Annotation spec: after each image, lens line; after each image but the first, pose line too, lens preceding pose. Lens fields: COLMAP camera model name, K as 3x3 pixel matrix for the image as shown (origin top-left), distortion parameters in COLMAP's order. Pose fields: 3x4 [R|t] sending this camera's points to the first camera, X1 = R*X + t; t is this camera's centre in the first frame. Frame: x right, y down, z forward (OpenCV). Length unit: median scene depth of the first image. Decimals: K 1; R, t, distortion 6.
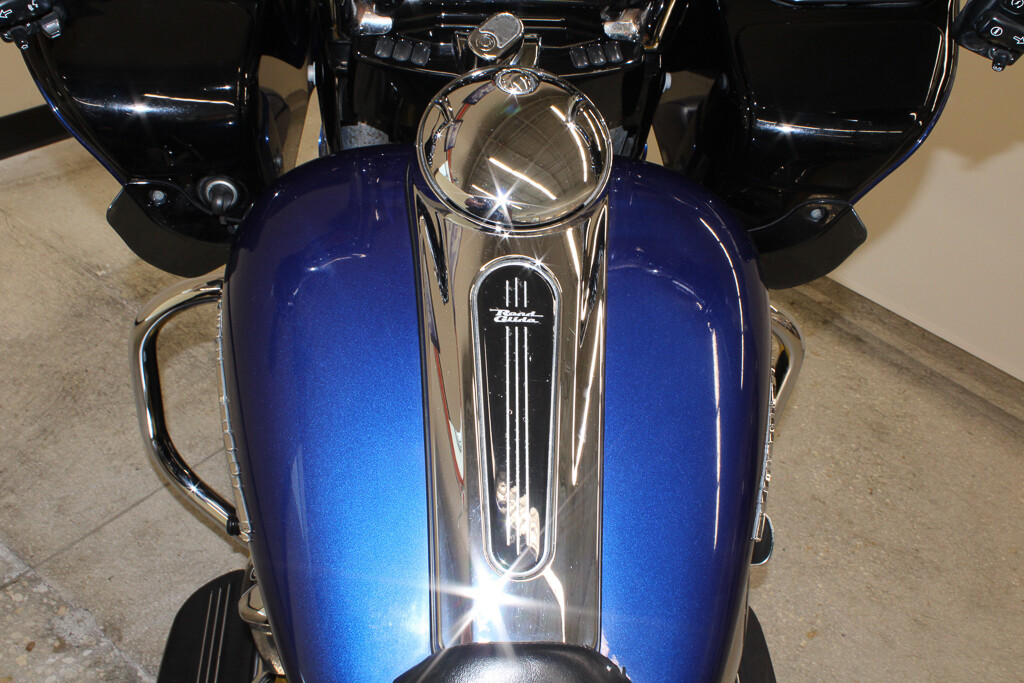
lens RADIAL K [[1111.4, 0, 512.0], [0, 1111.4, 341.5], [0, 0, 1]] dist [-0.135060, 0.177882]
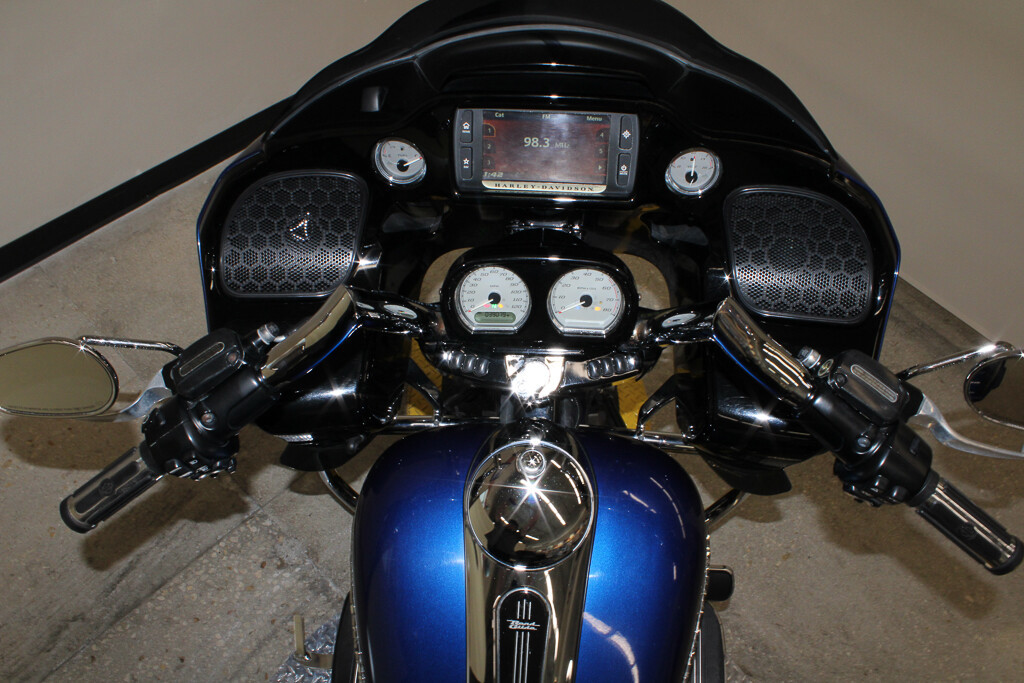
lens RADIAL K [[863.5, 0, 512.0], [0, 863.5, 341.5], [0, 0, 1]] dist [-0.172609, 0.143351]
pose [[0.989257, 0.053047, -0.136222, 0.065333], [-0.013037, 0.960140, 0.279214, -0.371784], [0.145604, -0.274439, 0.950517, -0.029276]]
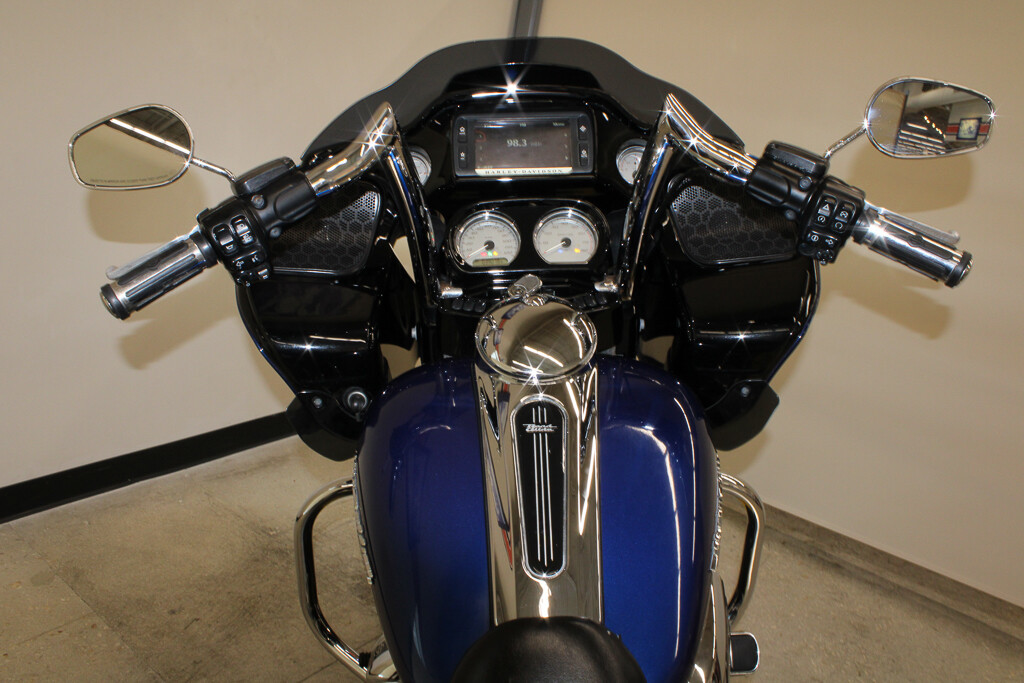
lens RADIAL K [[863.5, 0, 512.0], [0, 863.5, 341.5], [0, 0, 1]] dist [-0.172609, 0.143351]
pose [[0.995197, -0.071096, -0.067295, 0.027275], [0.042895, 0.934620, -0.353053, 0.143923], [0.087996, 0.348470, 0.933180, -0.095167]]
